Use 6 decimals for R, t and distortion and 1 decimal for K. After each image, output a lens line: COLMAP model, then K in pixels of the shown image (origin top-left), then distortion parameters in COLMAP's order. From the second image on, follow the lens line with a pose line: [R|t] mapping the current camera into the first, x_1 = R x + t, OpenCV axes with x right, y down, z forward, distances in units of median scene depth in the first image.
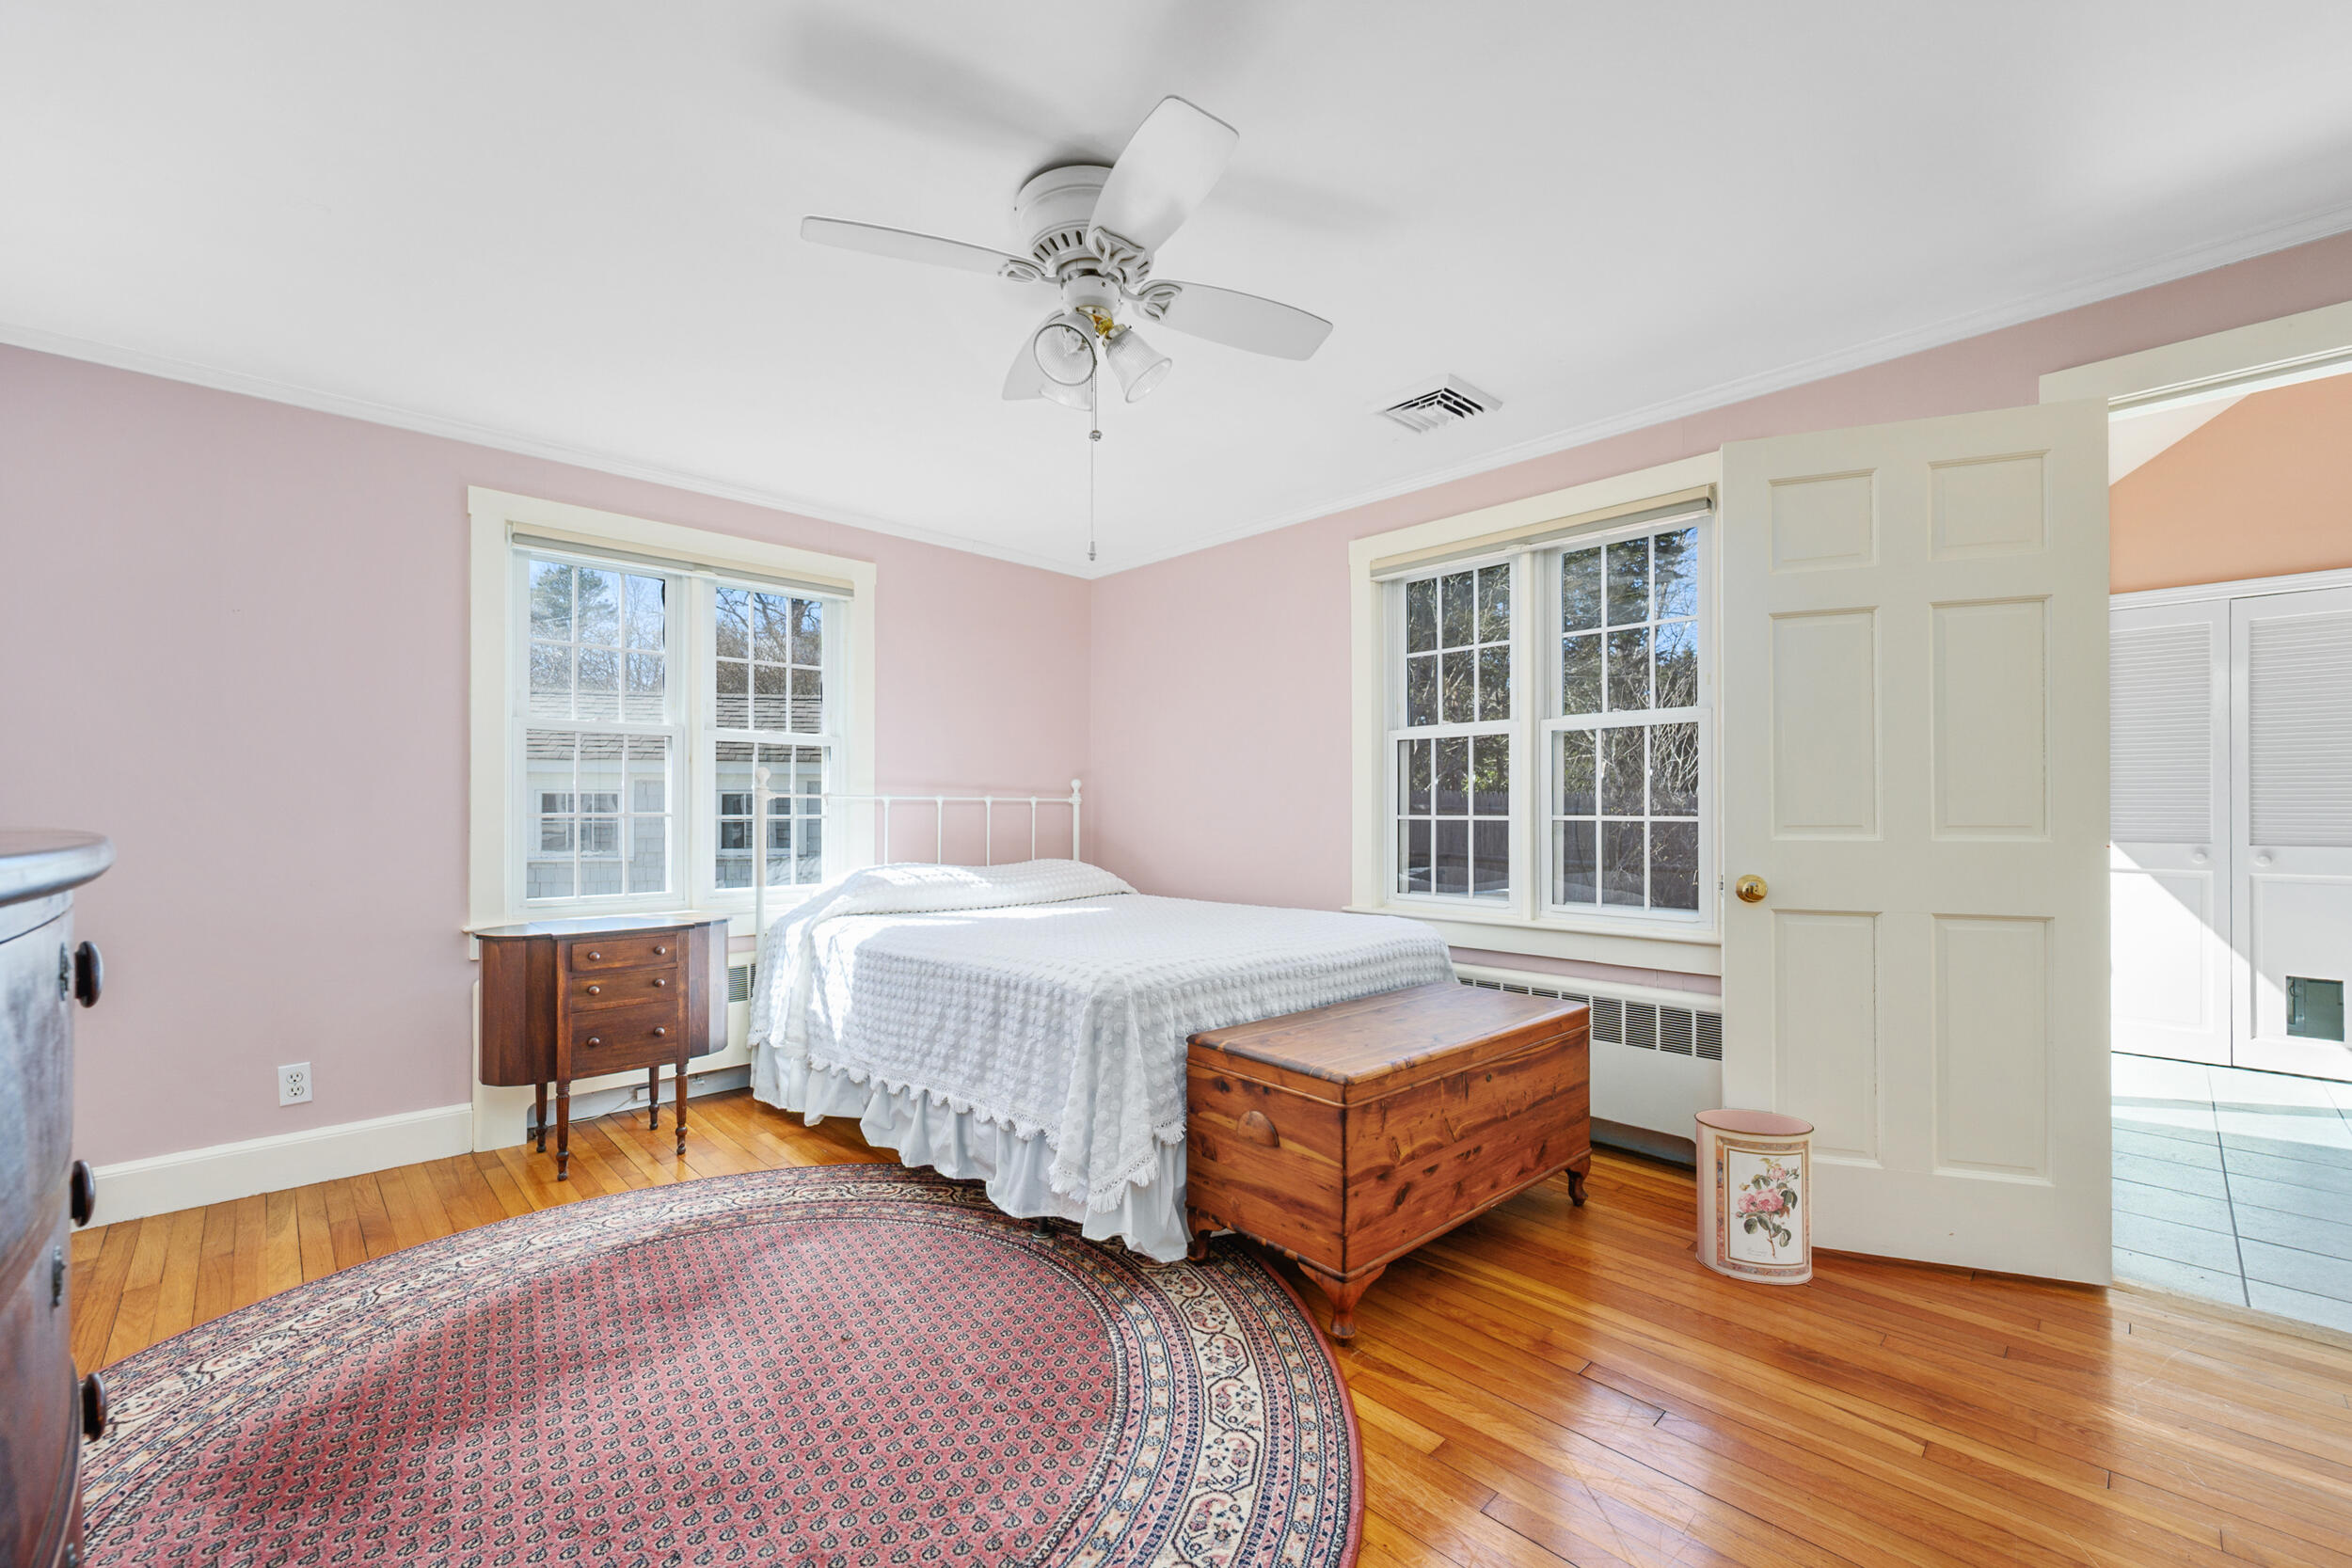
lens RADIAL K [[921.3, 0, 1191.8], [0, 921.3, 814.1], [0, 0, 1]] dist [0.003597, -0.000151]
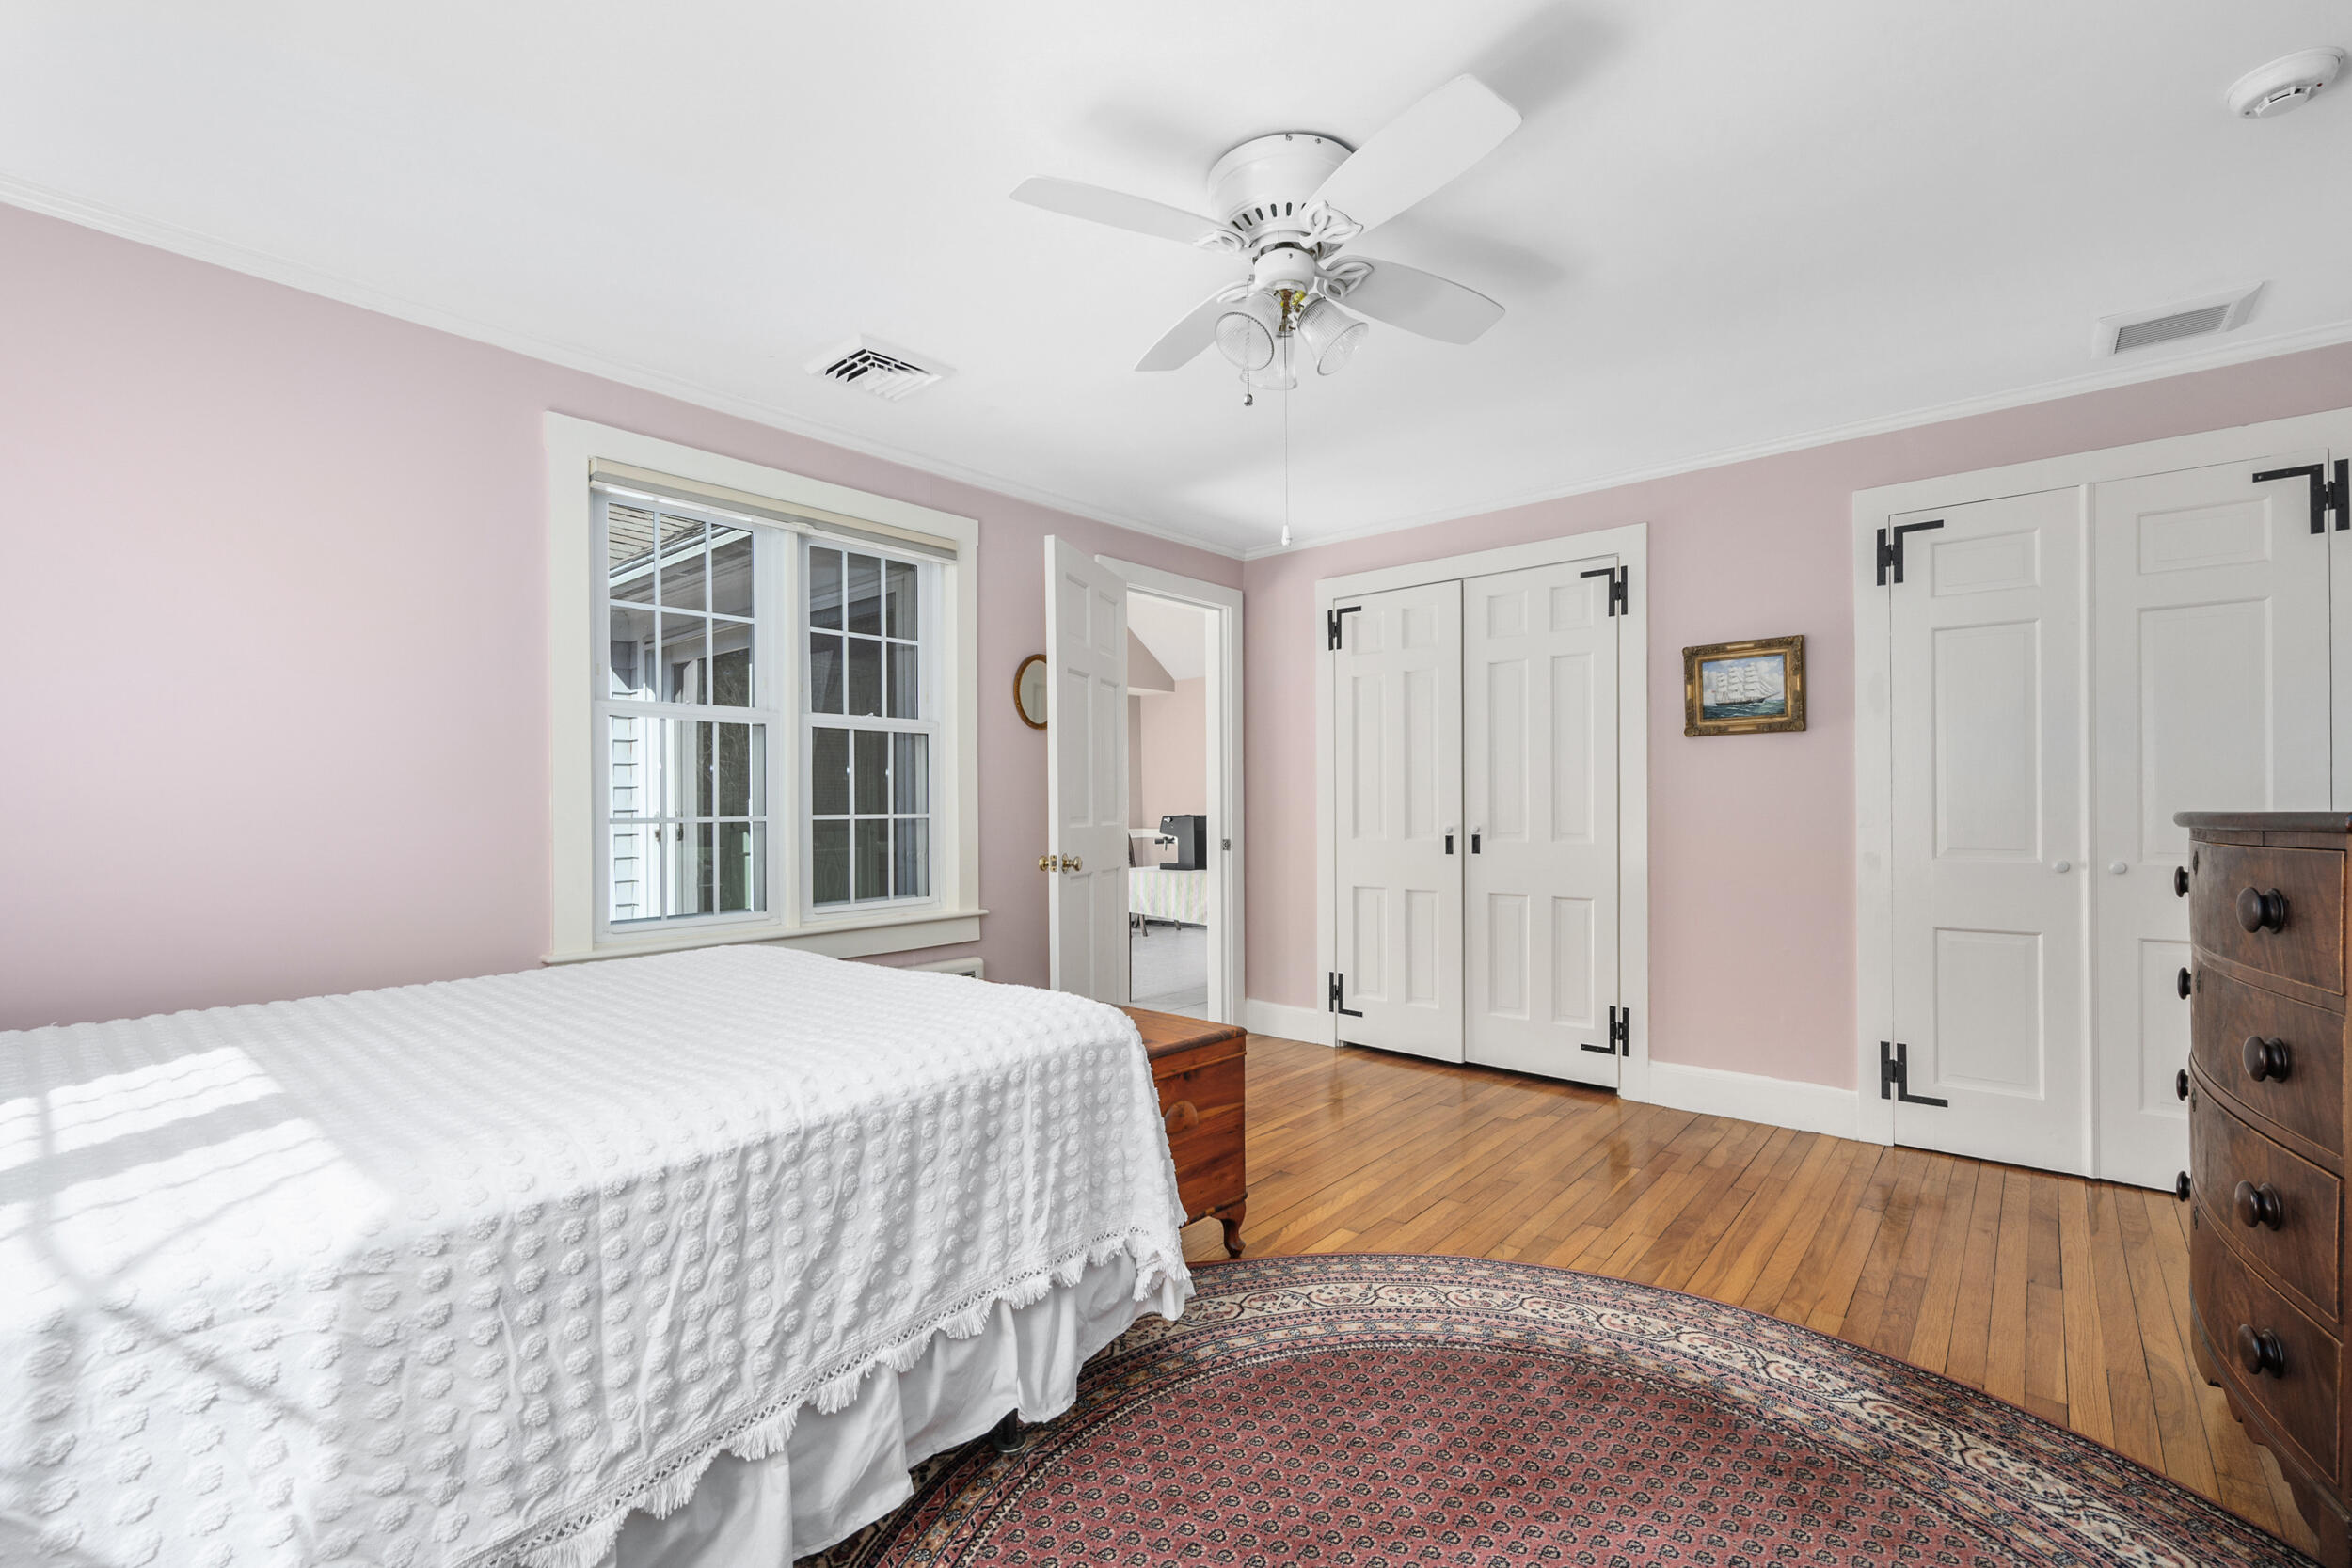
lens RADIAL K [[996.4, 0, 1166.8], [0, 996.4, 793.4], [0, 0, 1]] dist [0.011726, 0.000168]
pose [[-0.048974, 0.006895, 0.998776, -0.867228], [0.012227, 0.999905, -0.006303, -0.011821], [-0.998725, 0.011903, -0.049054, 0.884112]]
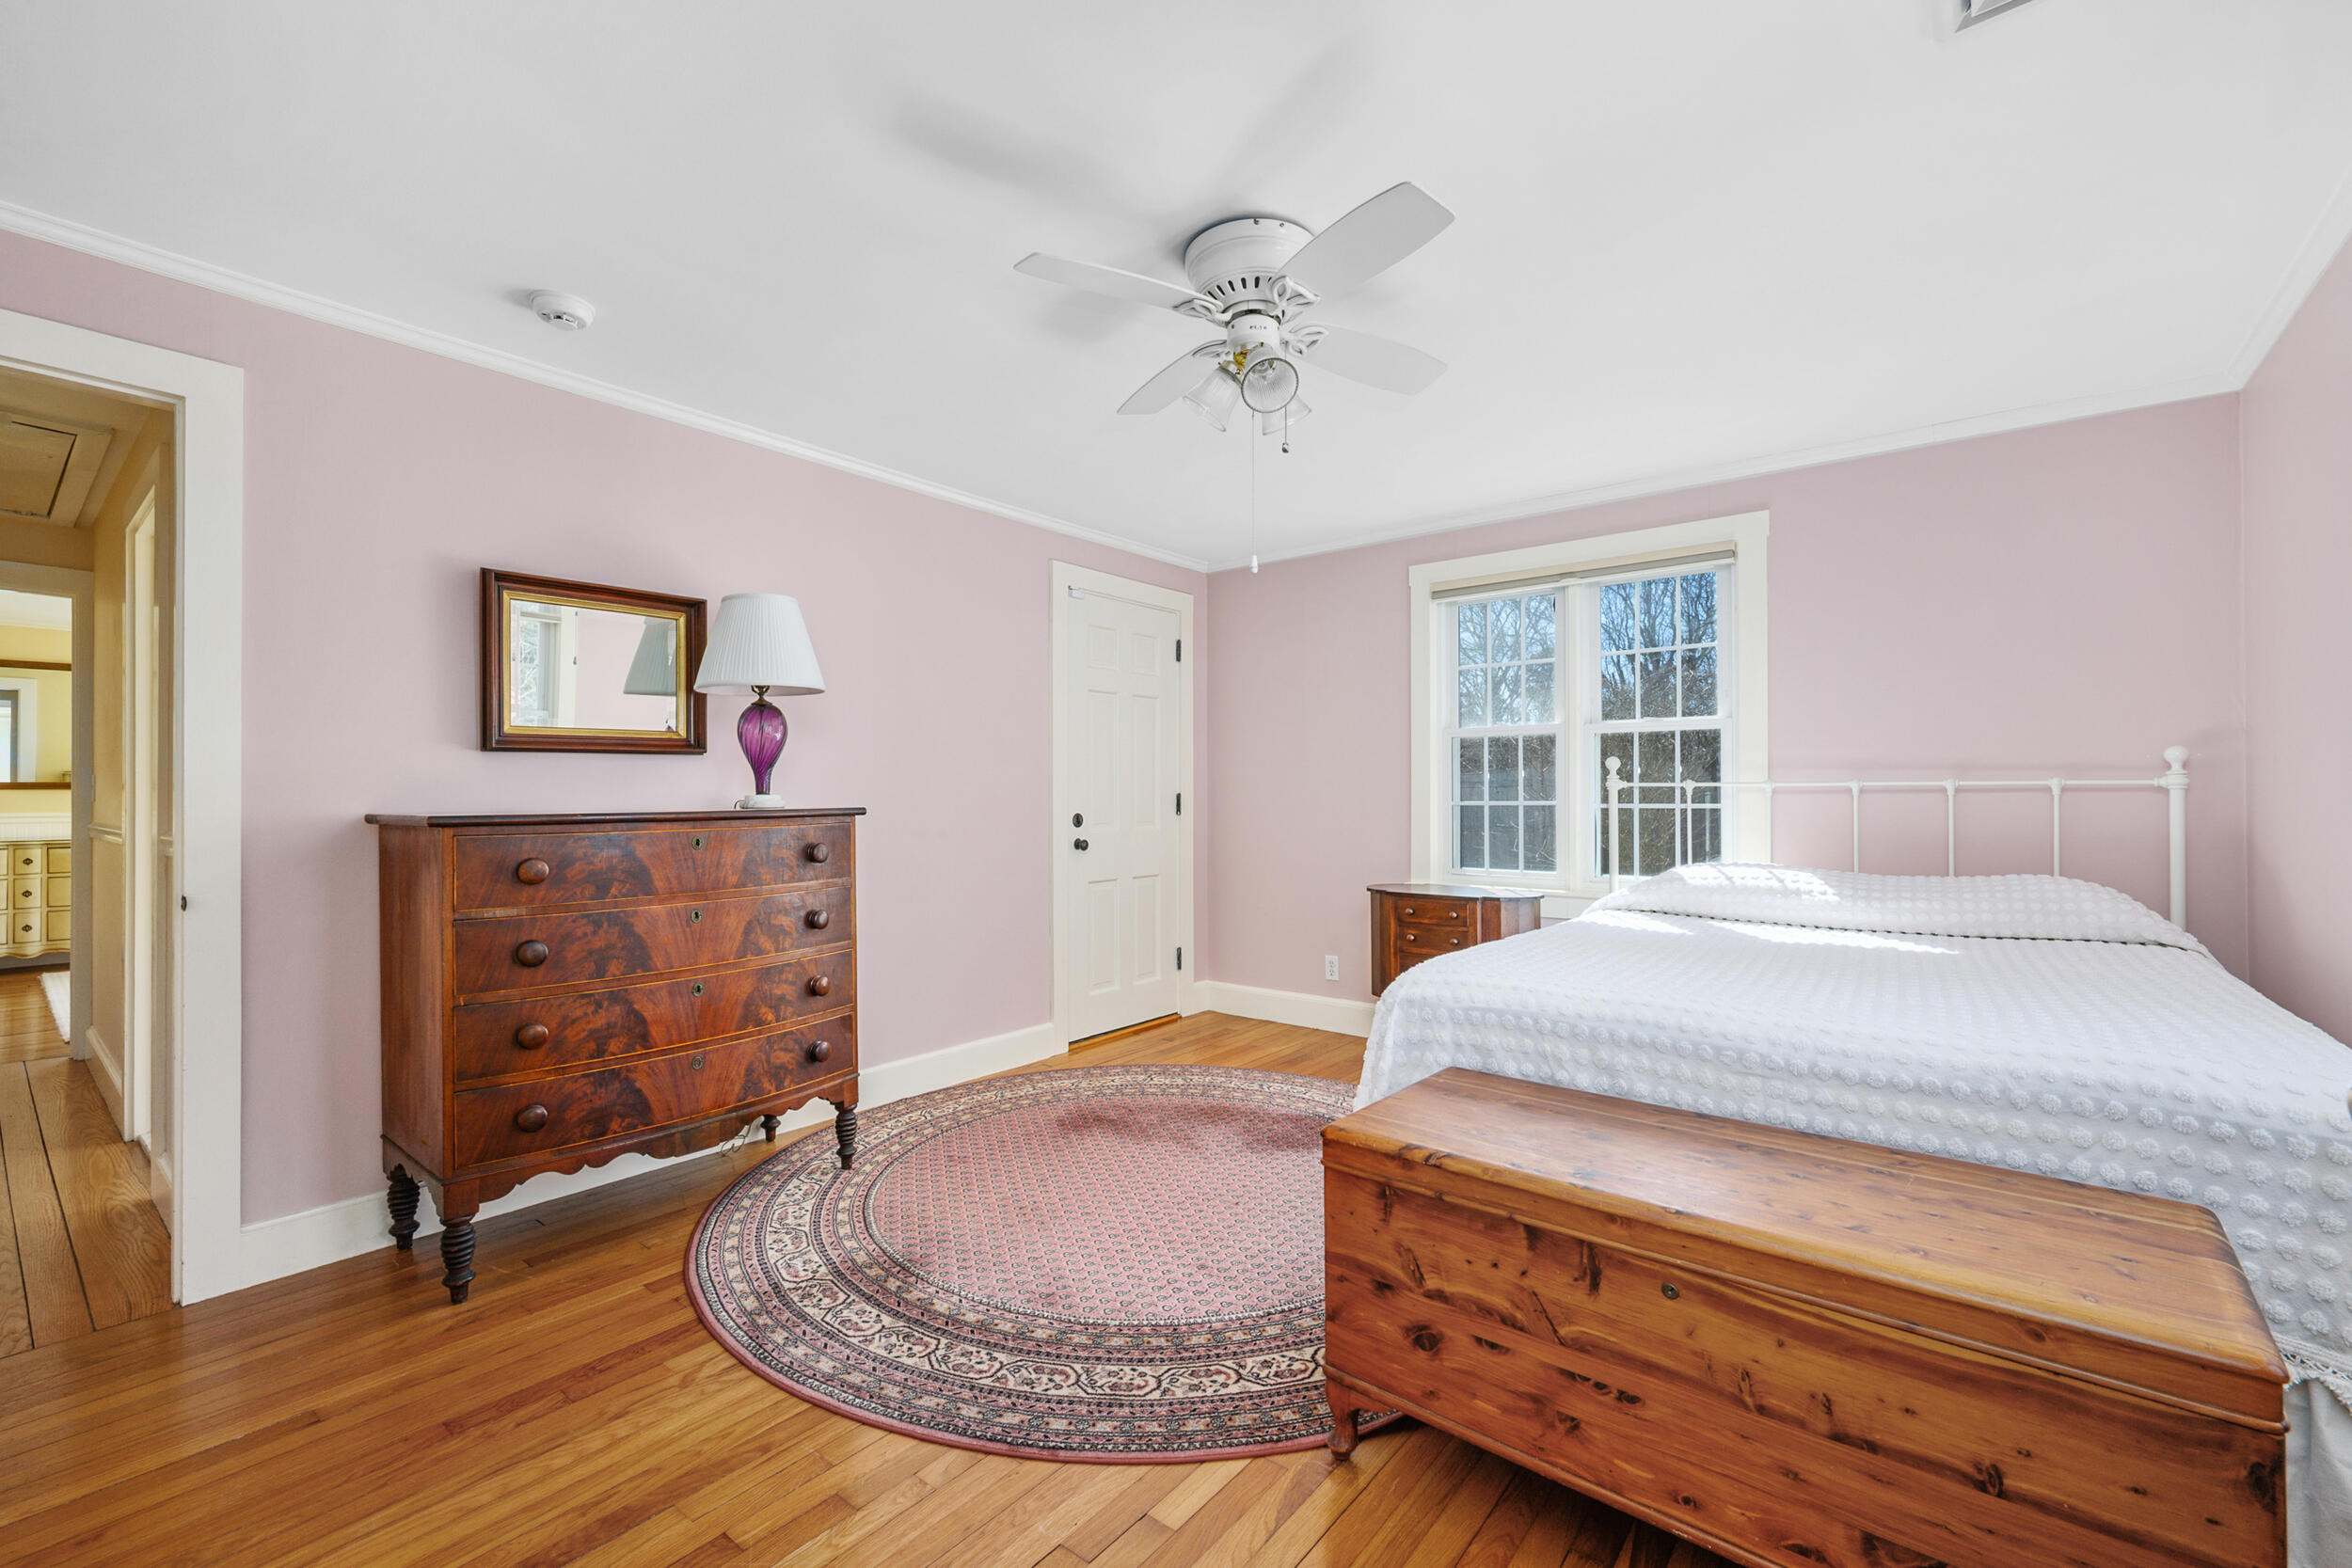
lens RADIAL K [[996.4, 0, 1230.1], [0, 996.4, 796.1], [0, 0, 1]] dist [0.011726, 0.000168]
pose [[0.147181, -0.005982, -0.989091, 0.793493], [-0.000348, 0.999981, -0.006099, -0.002939], [0.989109, 0.001242, 0.147176, 0.596872]]
